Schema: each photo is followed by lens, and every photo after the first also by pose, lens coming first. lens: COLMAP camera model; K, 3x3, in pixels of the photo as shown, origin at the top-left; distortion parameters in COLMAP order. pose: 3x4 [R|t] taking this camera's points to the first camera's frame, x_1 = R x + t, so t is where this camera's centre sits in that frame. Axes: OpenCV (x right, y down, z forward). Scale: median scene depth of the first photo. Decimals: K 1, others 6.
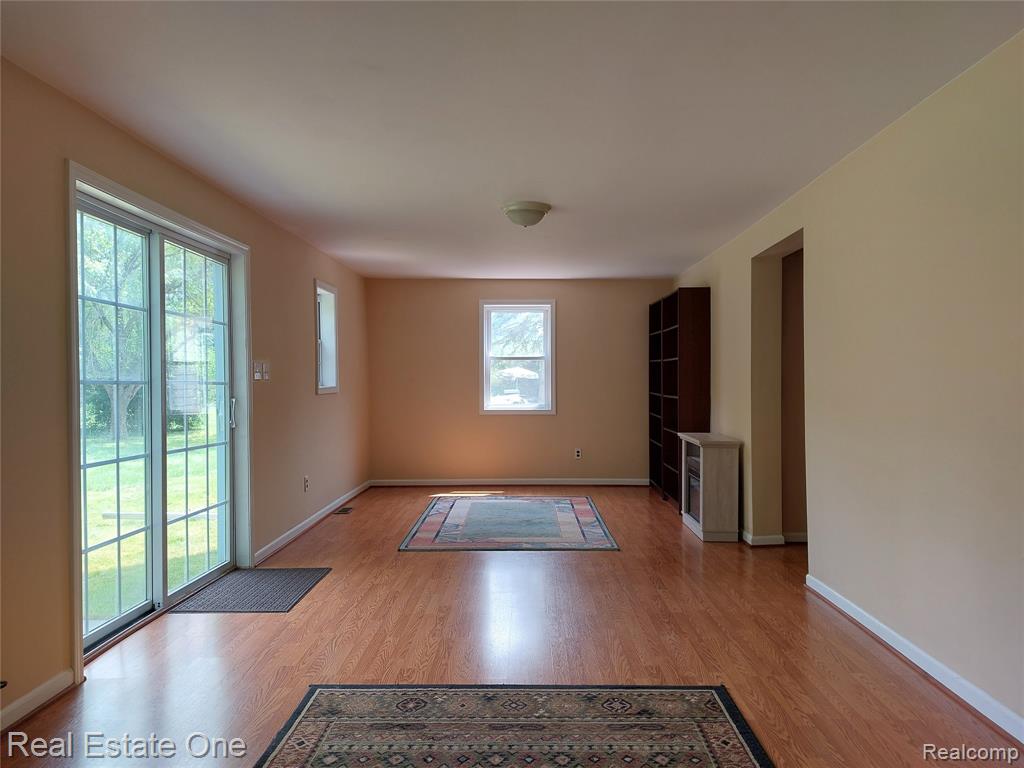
lens RADIAL K [[734.5, 0, 515.8], [0, 734.5, 384.9], [0, 0, 1]] dist [0.002445, -0.011060]
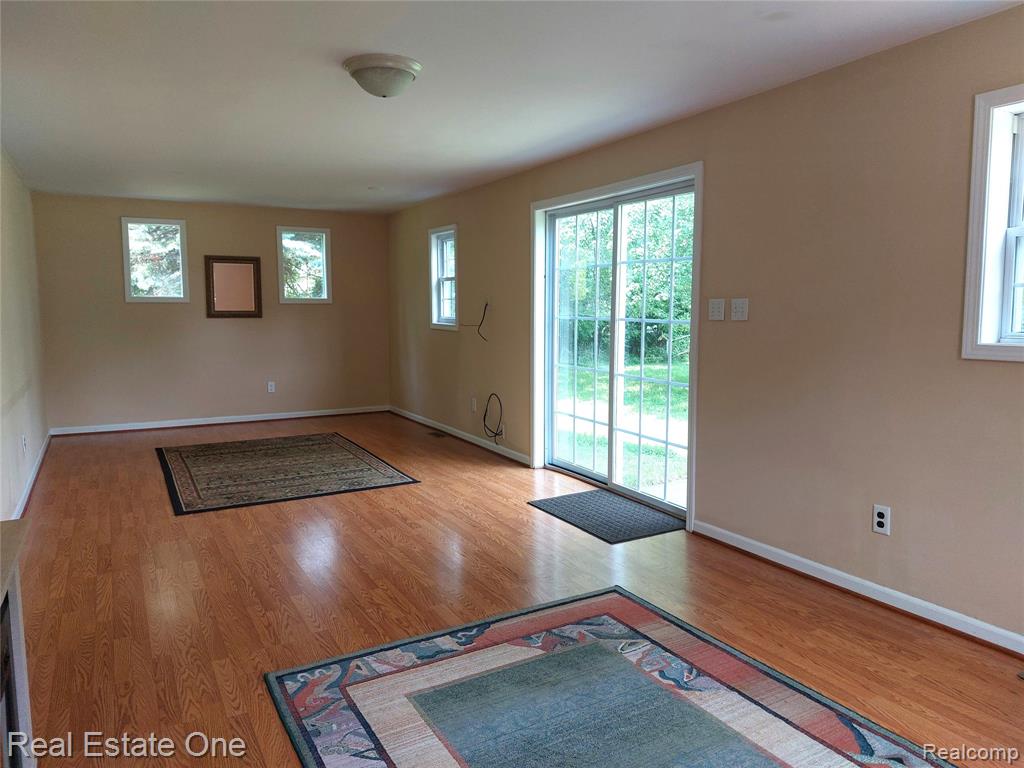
lens RADIAL K [[734.5, 0, 519.1], [0, 734.5, 379.0], [0, 0, 1]] dist [0.002445, -0.011060]
pose [[-0.861476, 0.059360, -0.504317, 0.332040], [-0.000778, 0.992989, 0.118208, -0.052393], [0.507798, 0.102226, -0.855389, 2.104890]]
